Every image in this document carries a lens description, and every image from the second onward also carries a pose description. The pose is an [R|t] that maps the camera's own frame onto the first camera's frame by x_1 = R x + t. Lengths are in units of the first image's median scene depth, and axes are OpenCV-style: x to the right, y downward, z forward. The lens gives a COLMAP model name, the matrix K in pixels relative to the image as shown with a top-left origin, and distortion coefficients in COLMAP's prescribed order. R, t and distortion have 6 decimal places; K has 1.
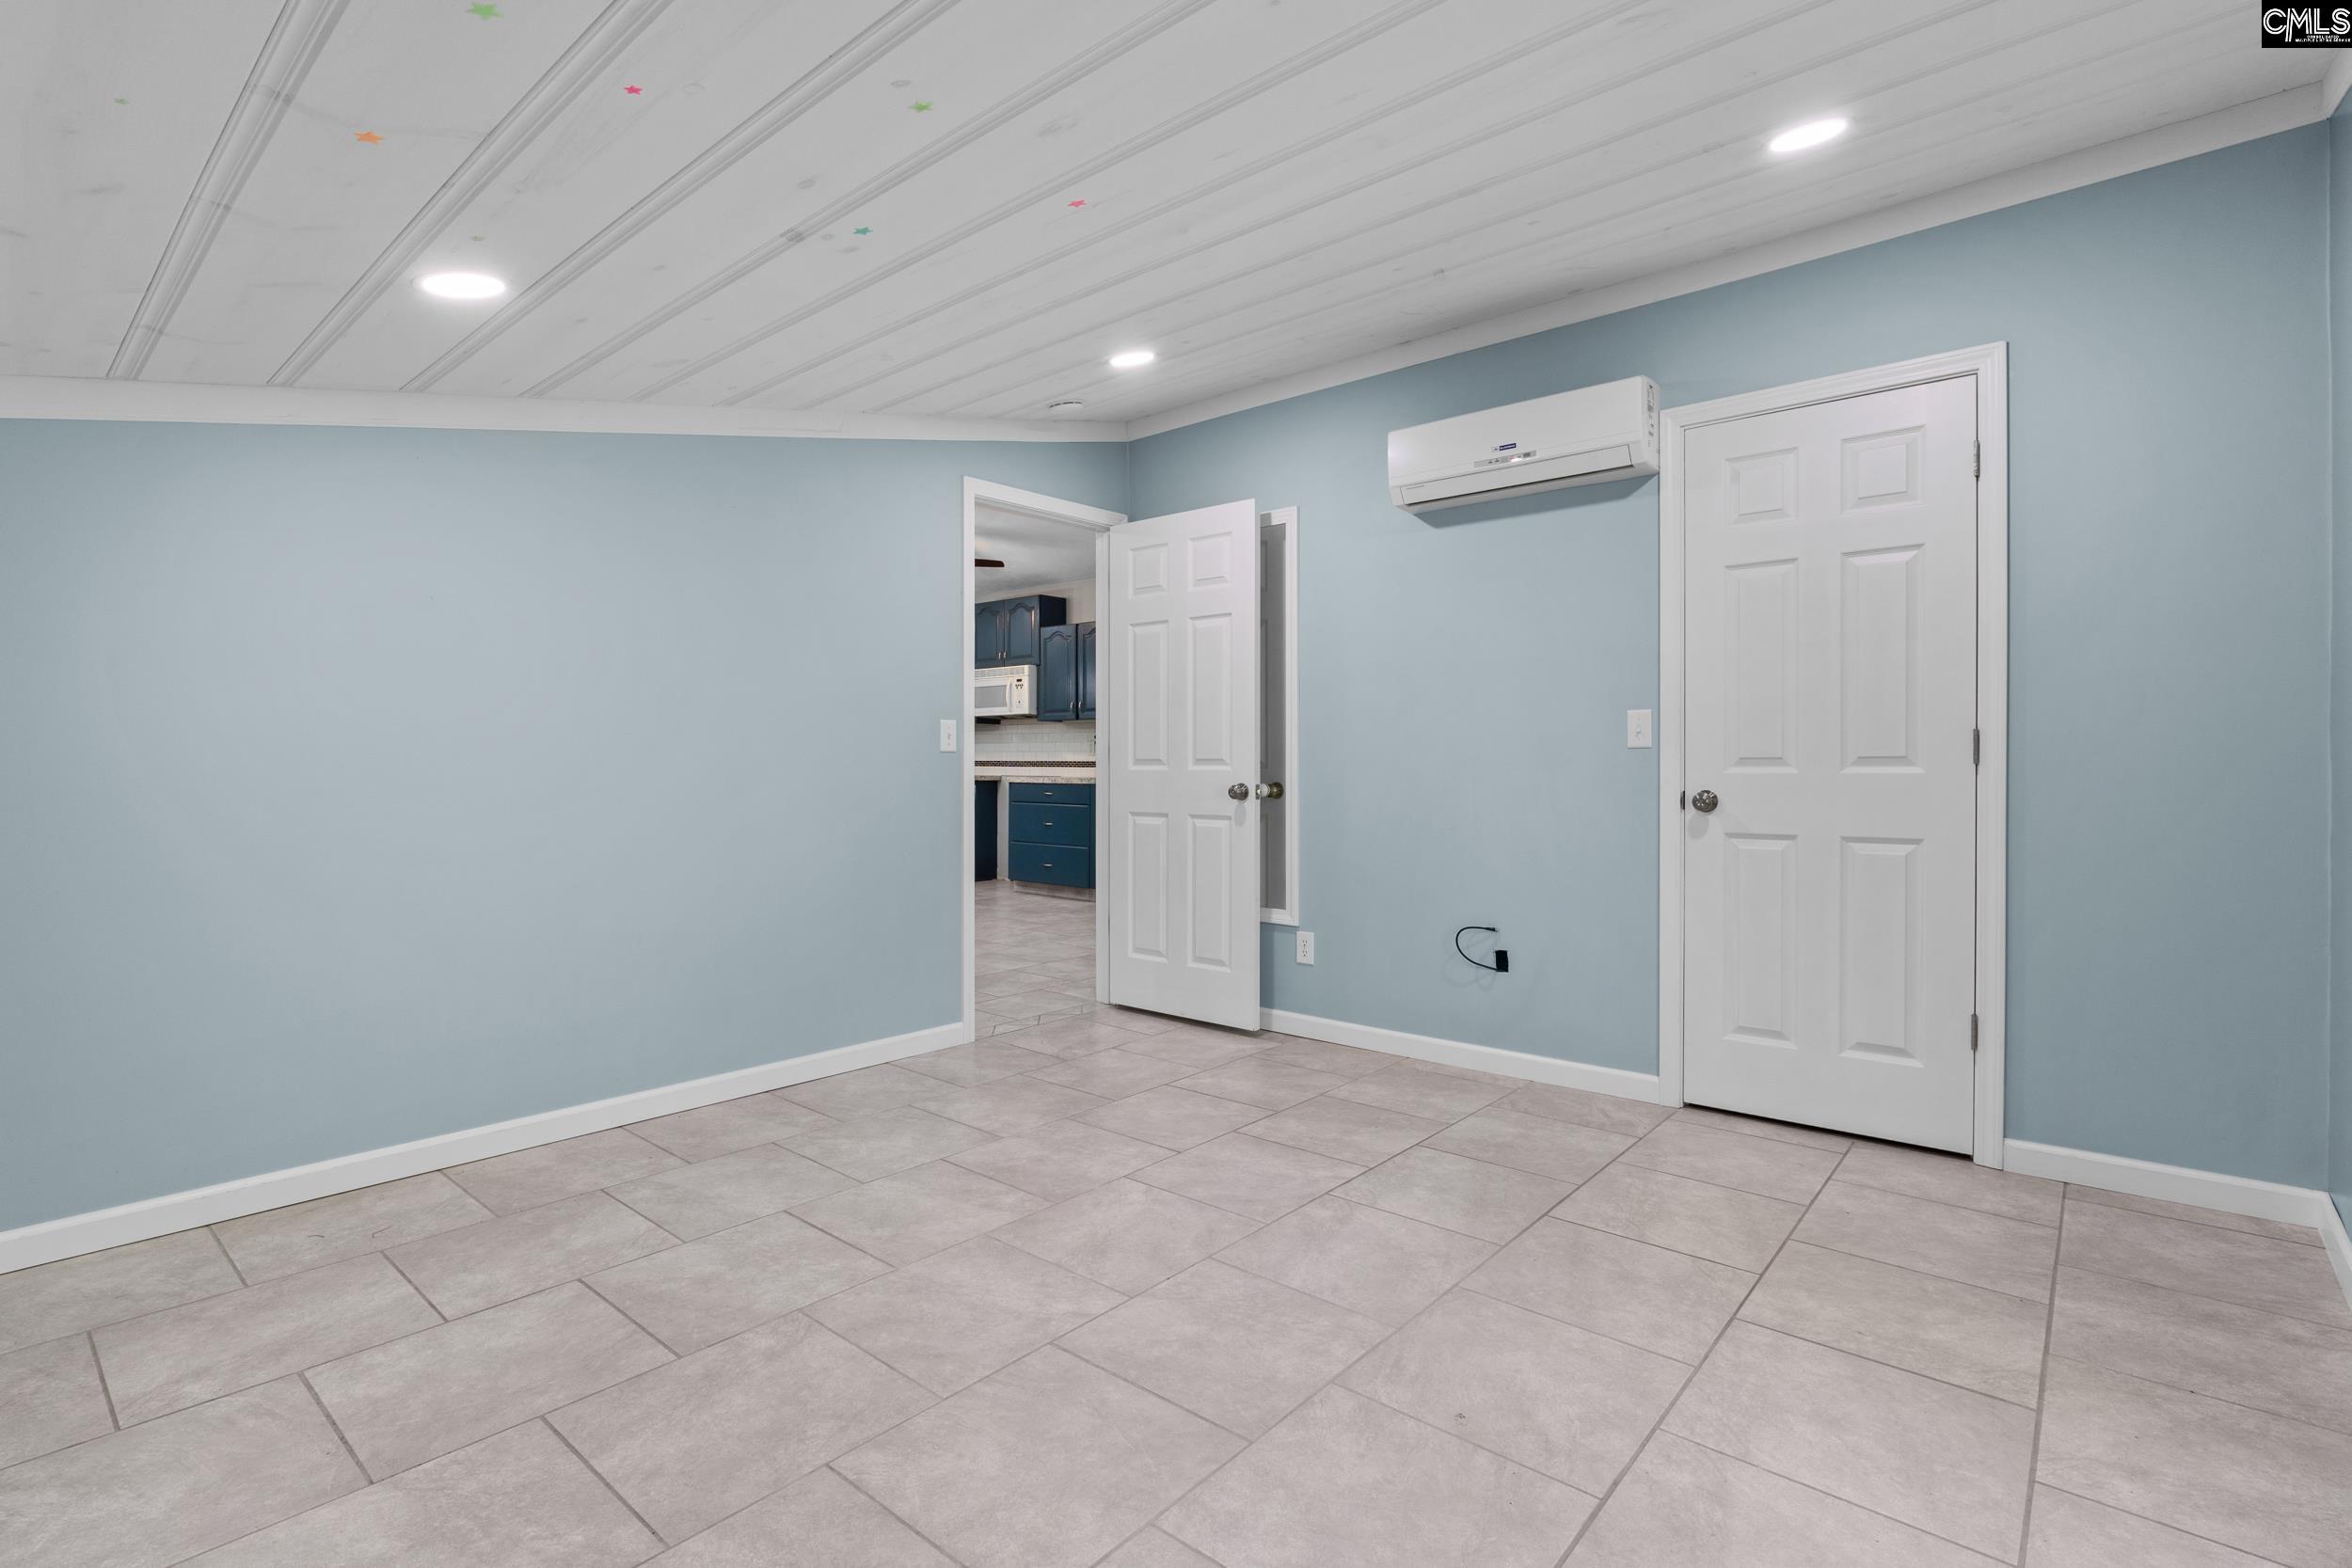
lens RADIAL K [[1085.9, 0, 1178.1], [0, 1085.9, 773.2], [0, 0, 1]] dist [-0.008400, -0.000124]
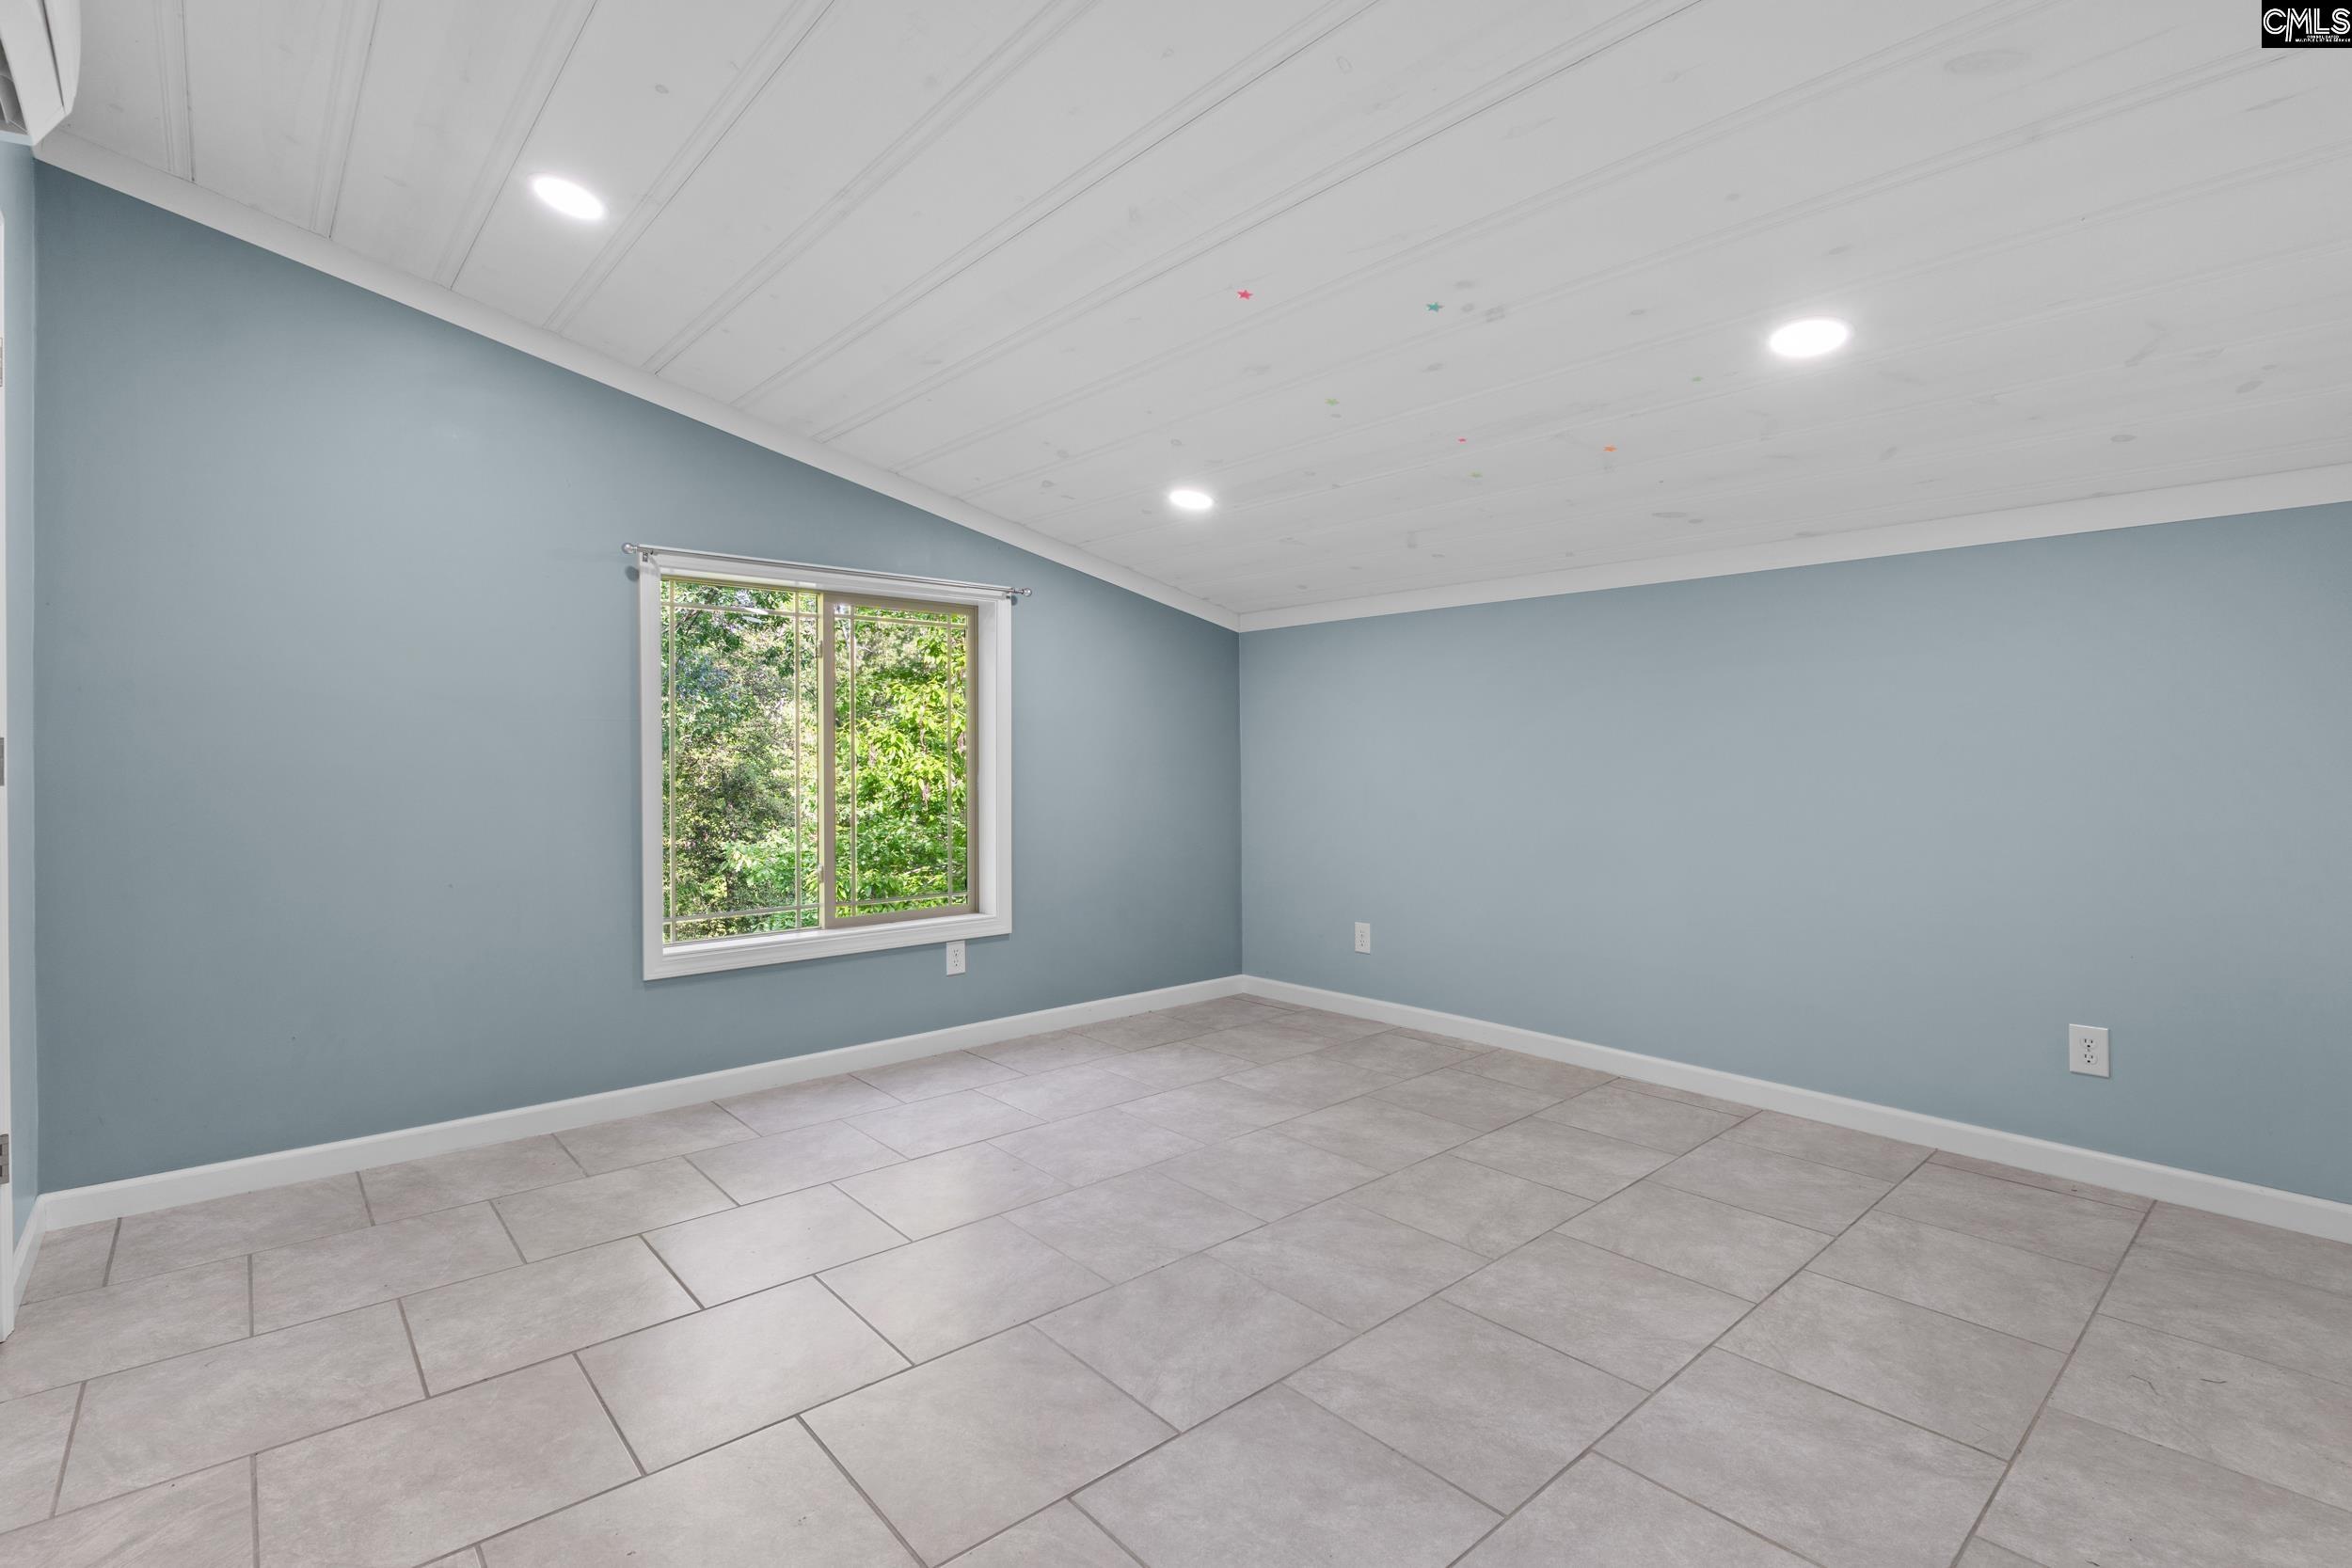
lens RADIAL K [[1085.9, 0, 1186.2], [0, 1085.9, 774.4], [0, 0, 1]] dist [-0.008400, -0.000124]
pose [[-0.990550, -0.000552, 0.137152, -0.167610], [0.002928, 0.999679, 0.025173, -0.036933], [-0.137122, 0.025337, -0.990230, 1.938067]]
